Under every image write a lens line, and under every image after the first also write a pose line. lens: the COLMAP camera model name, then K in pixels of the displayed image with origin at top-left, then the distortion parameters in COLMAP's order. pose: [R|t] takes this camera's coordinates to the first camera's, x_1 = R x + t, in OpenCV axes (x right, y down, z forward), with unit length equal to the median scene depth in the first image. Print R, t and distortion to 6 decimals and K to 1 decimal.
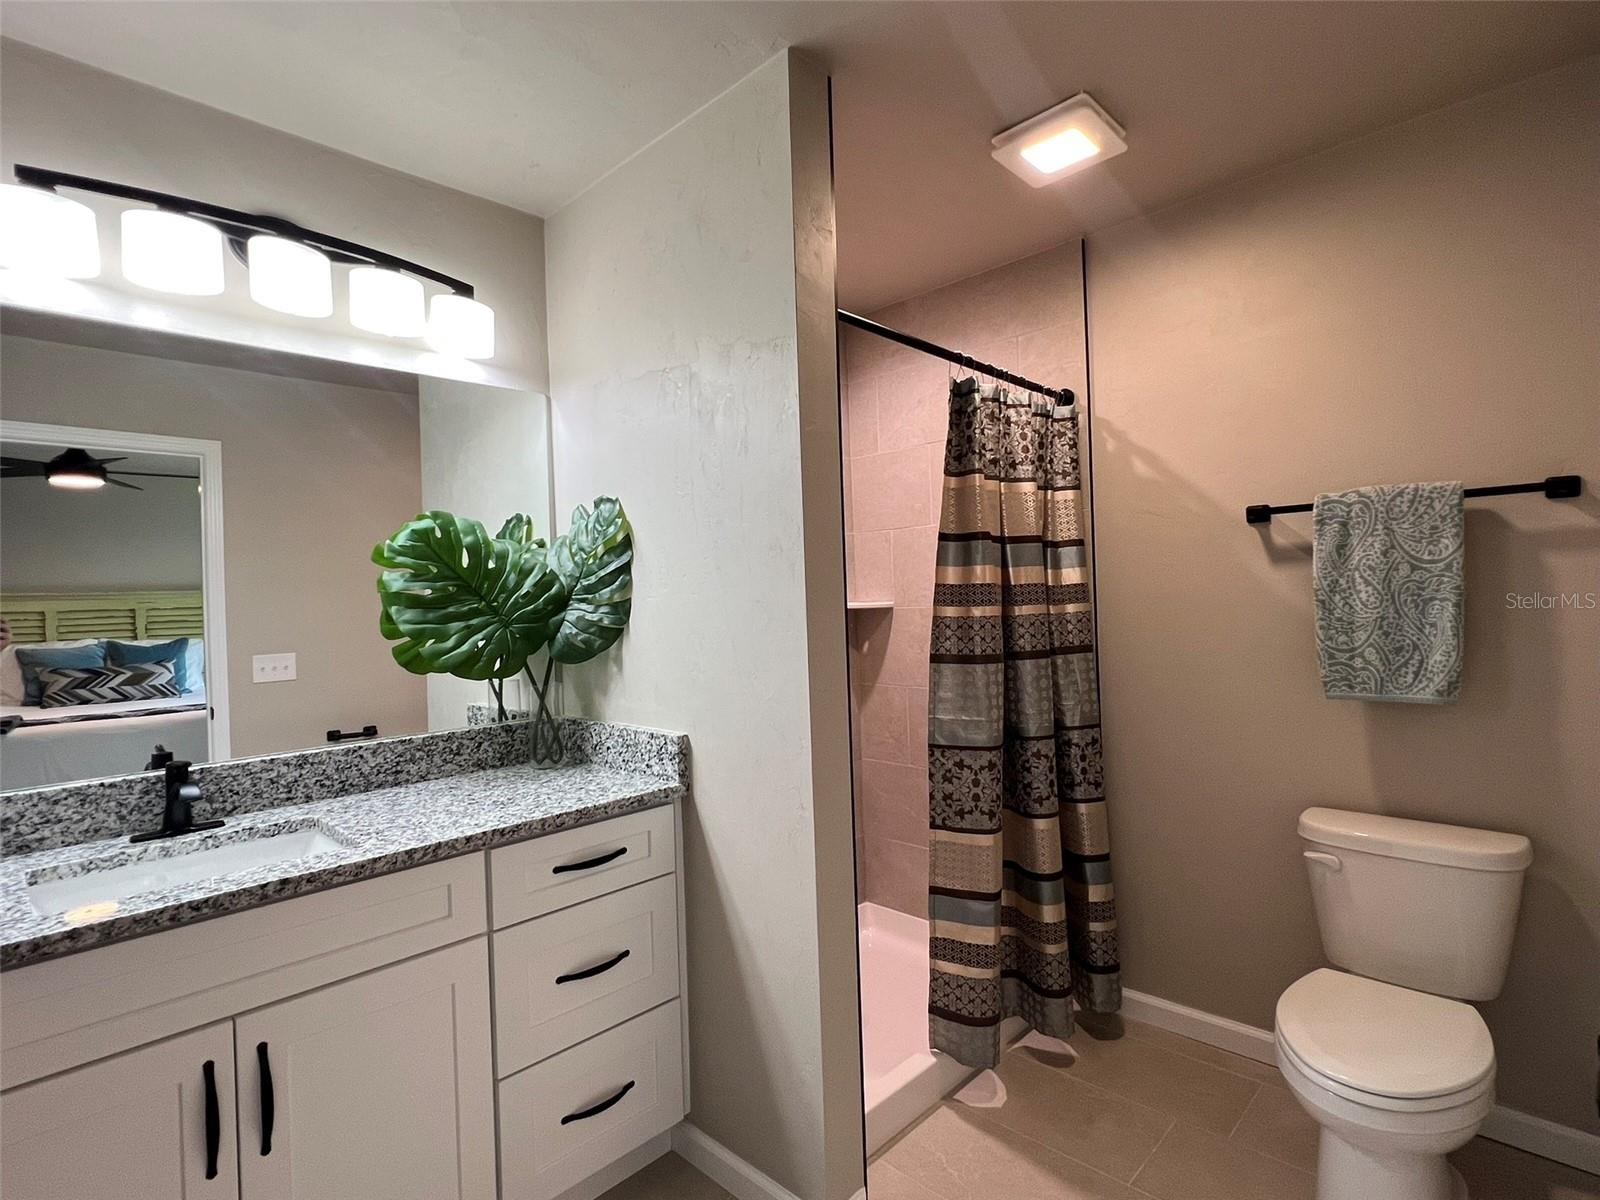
lens RADIAL K [[801.9, 0, 800.0], [0, 801.9, 600.0], [0, 0, 1]] dist [0.001350, 0.000246]
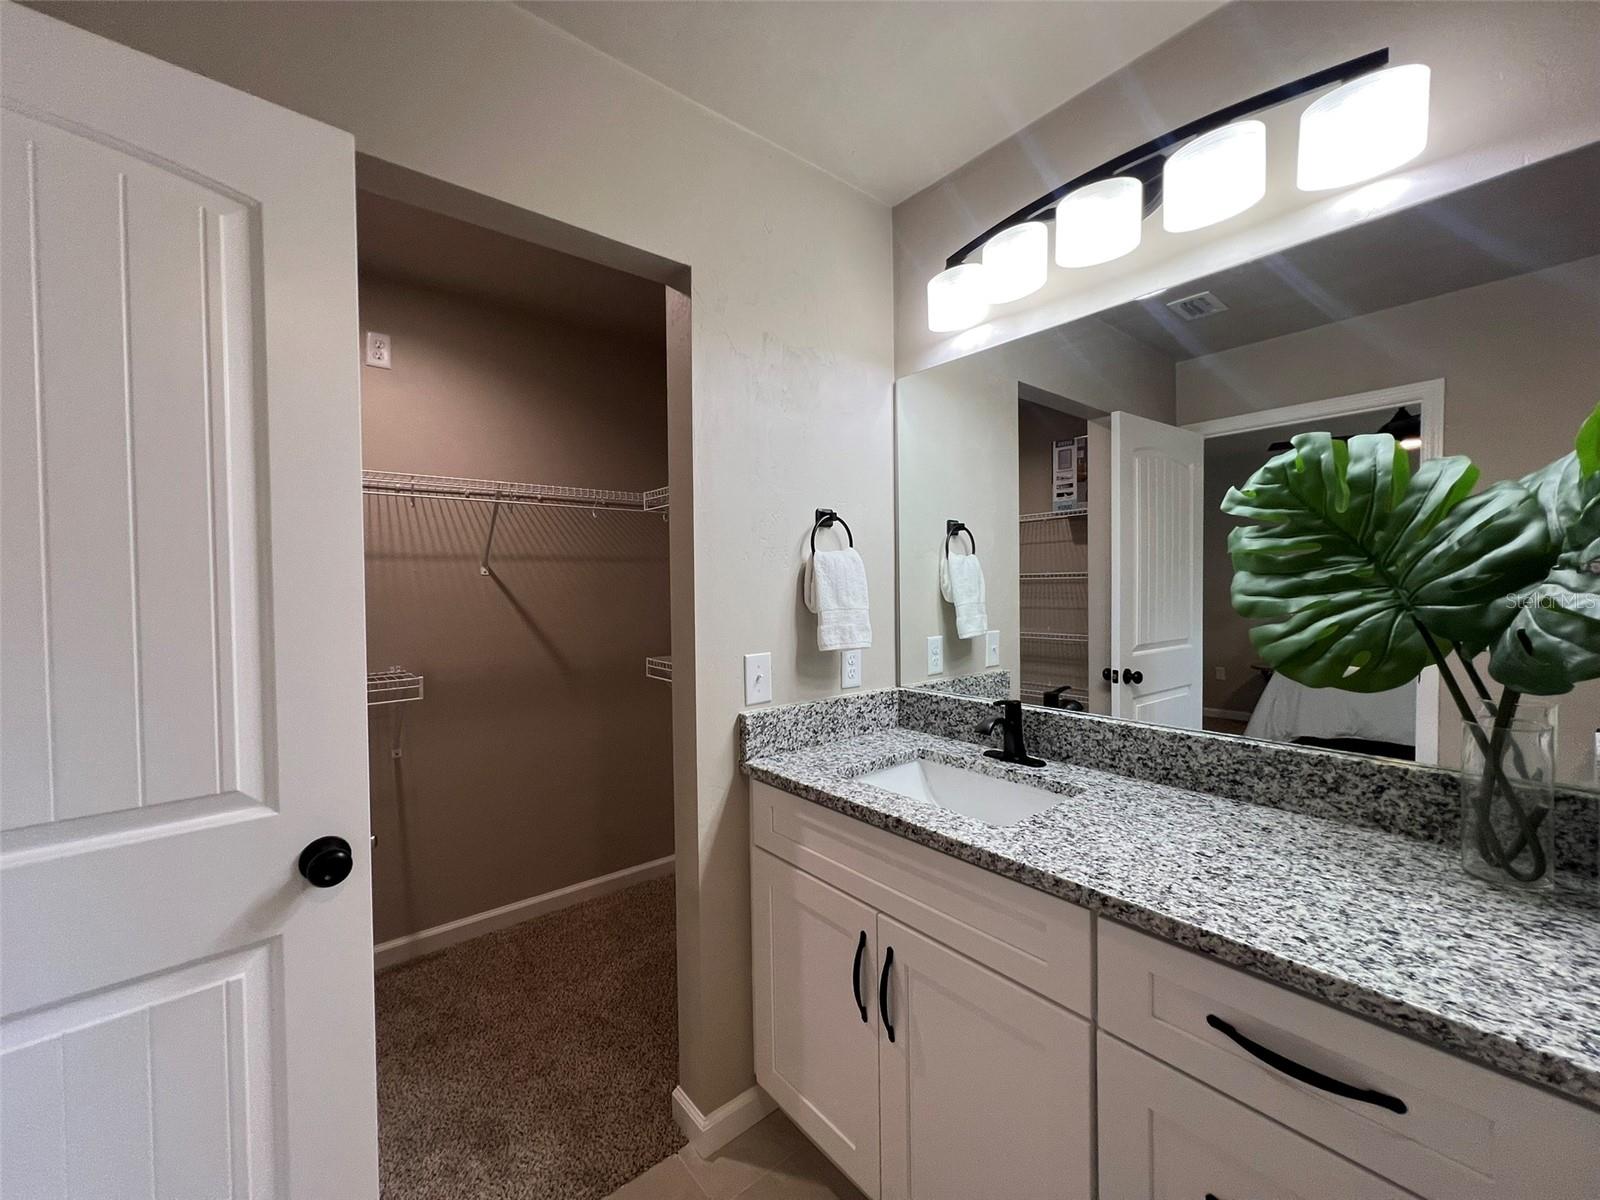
lens RADIAL K [[642.4, 0, 794.6], [0, 642.4, 598.9], [0, 0, 1]] dist [-0.000771, 0.000013]
pose [[-0.119240, 0.059511, -0.991080, 0.176243], [0.016800, 0.998180, 0.057916, -0.009088], [0.992723, -0.009744, -0.120023, 0.701203]]
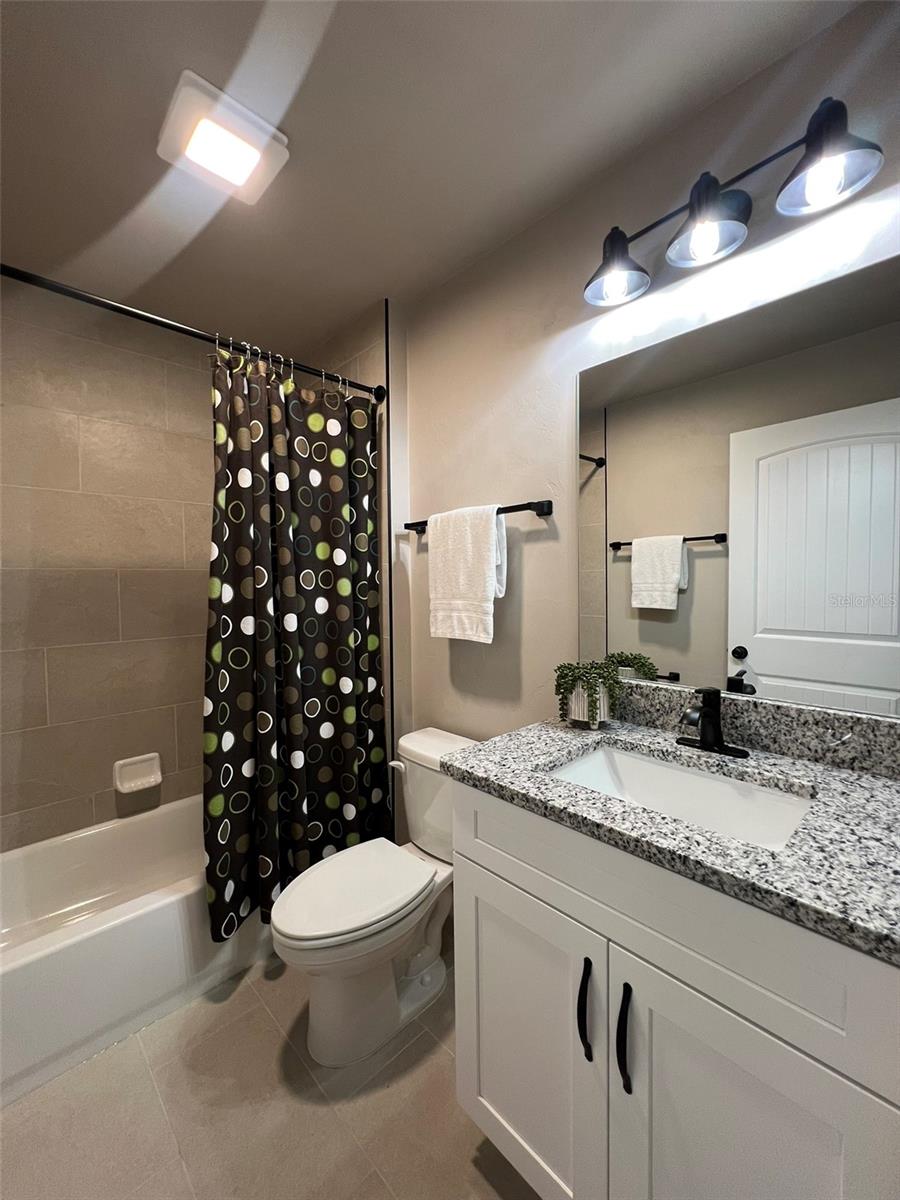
lens RADIAL K [[475.0, 0, 450.0], [0, 475.0, 600.0], [0, 0, 1]] dist [0.000981, 0.000111]
pose [[-0.038405, 0.084193, -0.995709, -0.076843], [0.000430, 0.996446, 0.084239, 0.014558], [0.999262, 0.002807, -0.038305, 0.571842]]
